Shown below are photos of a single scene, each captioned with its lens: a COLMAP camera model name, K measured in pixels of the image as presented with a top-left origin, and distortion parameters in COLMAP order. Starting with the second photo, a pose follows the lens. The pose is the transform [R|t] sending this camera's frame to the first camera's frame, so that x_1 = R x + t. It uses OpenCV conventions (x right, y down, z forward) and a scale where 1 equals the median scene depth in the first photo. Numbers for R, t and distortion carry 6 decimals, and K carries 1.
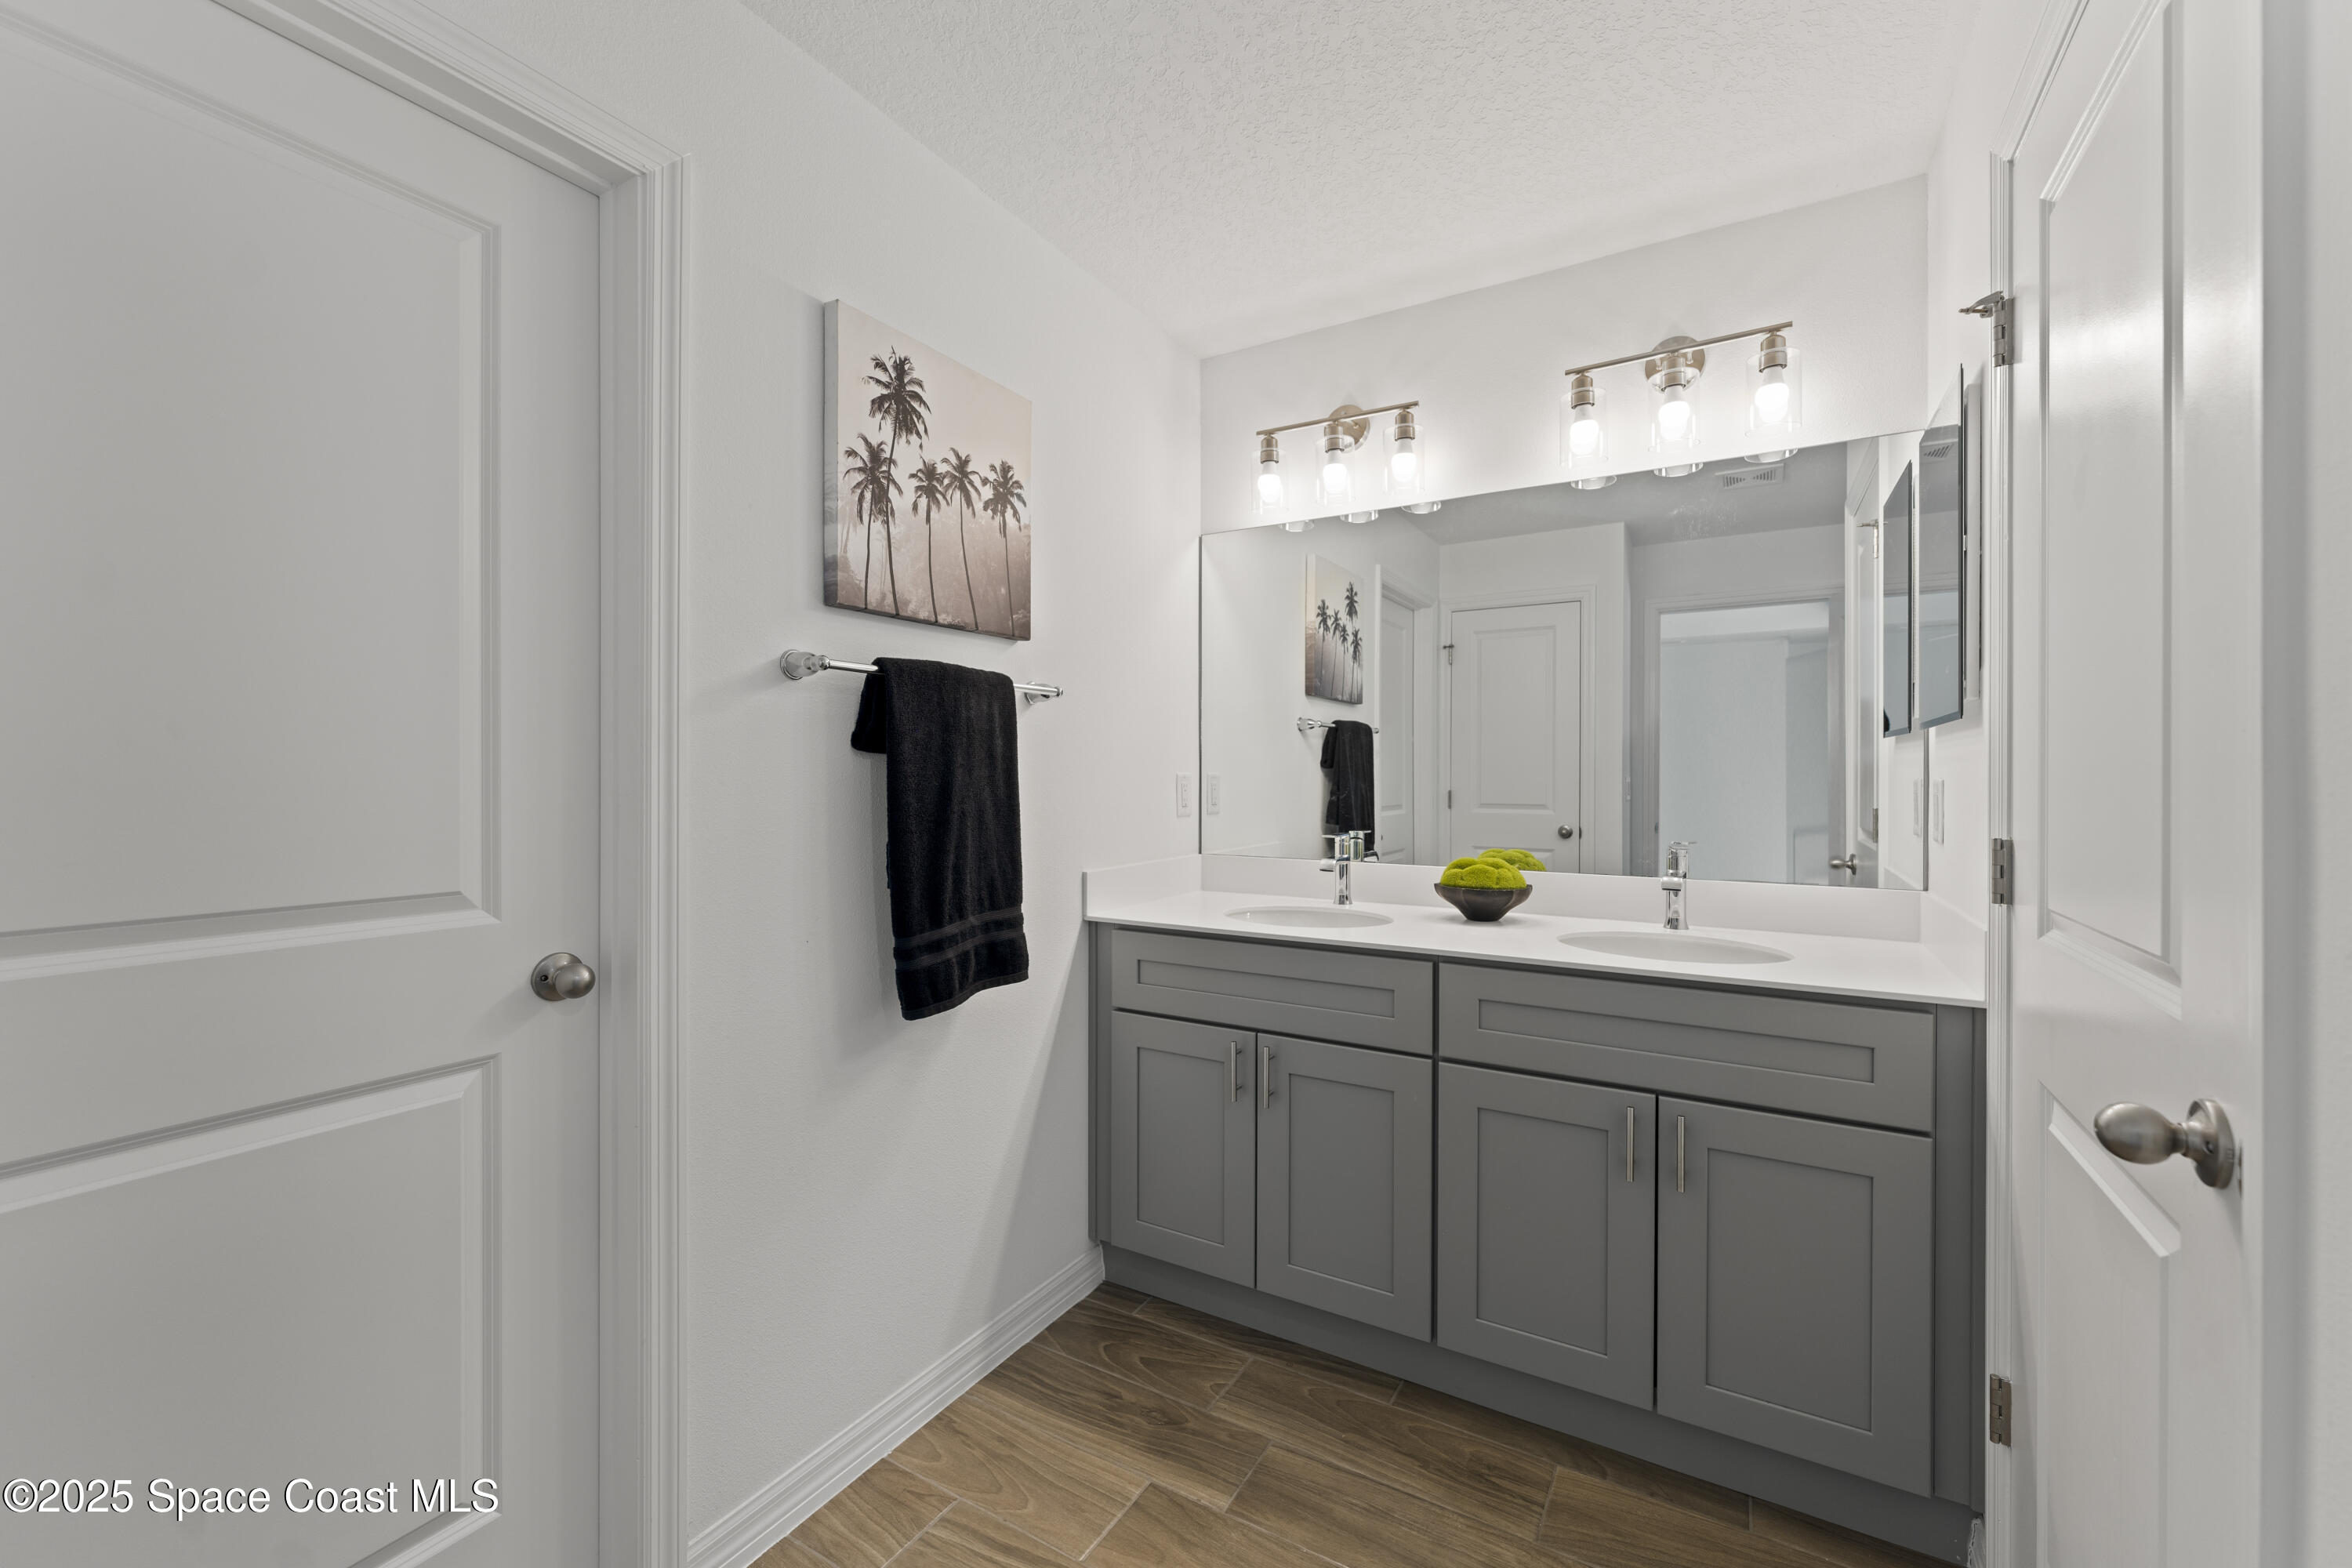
lens RADIAL K [[943.3, 0, 1170.9], [0, 943.3, 778.8], [0, 0, 1]] dist [0.000865, 0.000287]
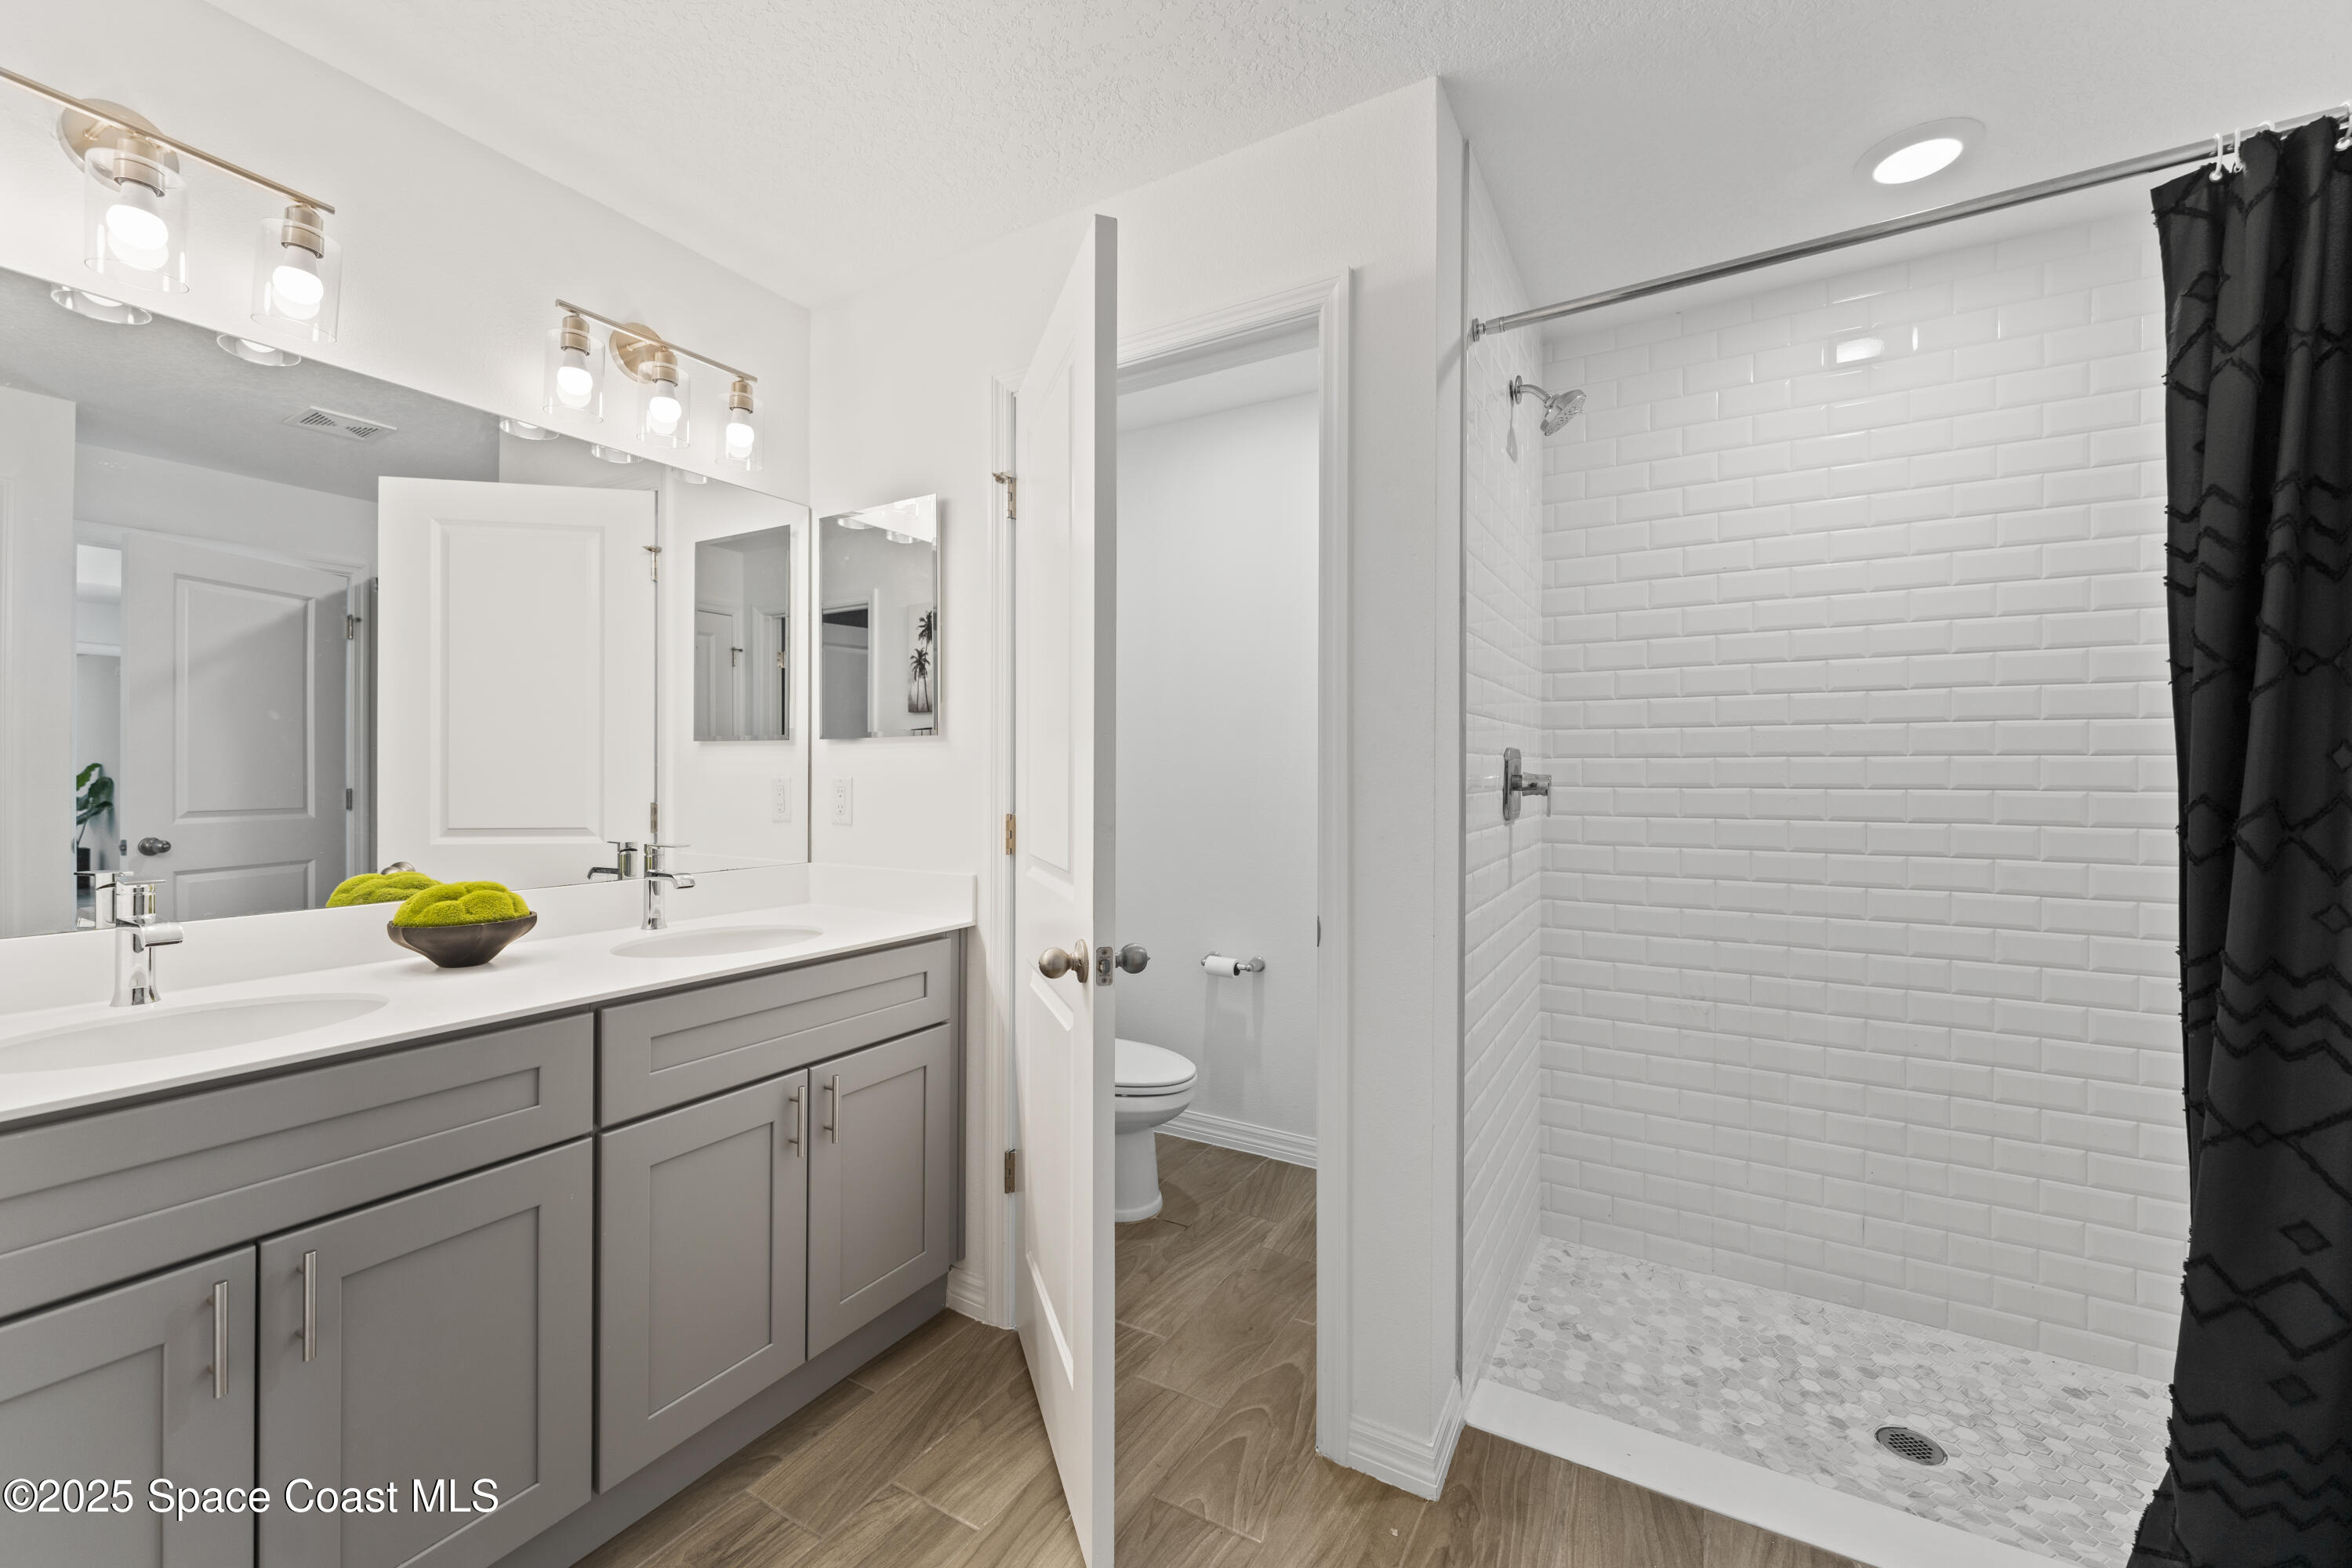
lens RADIAL K [[932.6, 0, 1175.3], [0, 932.6, 774.4], [0, 0, 1]] dist [-0.000344, 0.000118]
pose [[-0.010017, -0.000037, 0.999950, -0.450816], [-0.000464, 1.000000, 0.000032, -0.002611], [-0.999950, -0.000463, -0.010017, 0.471222]]
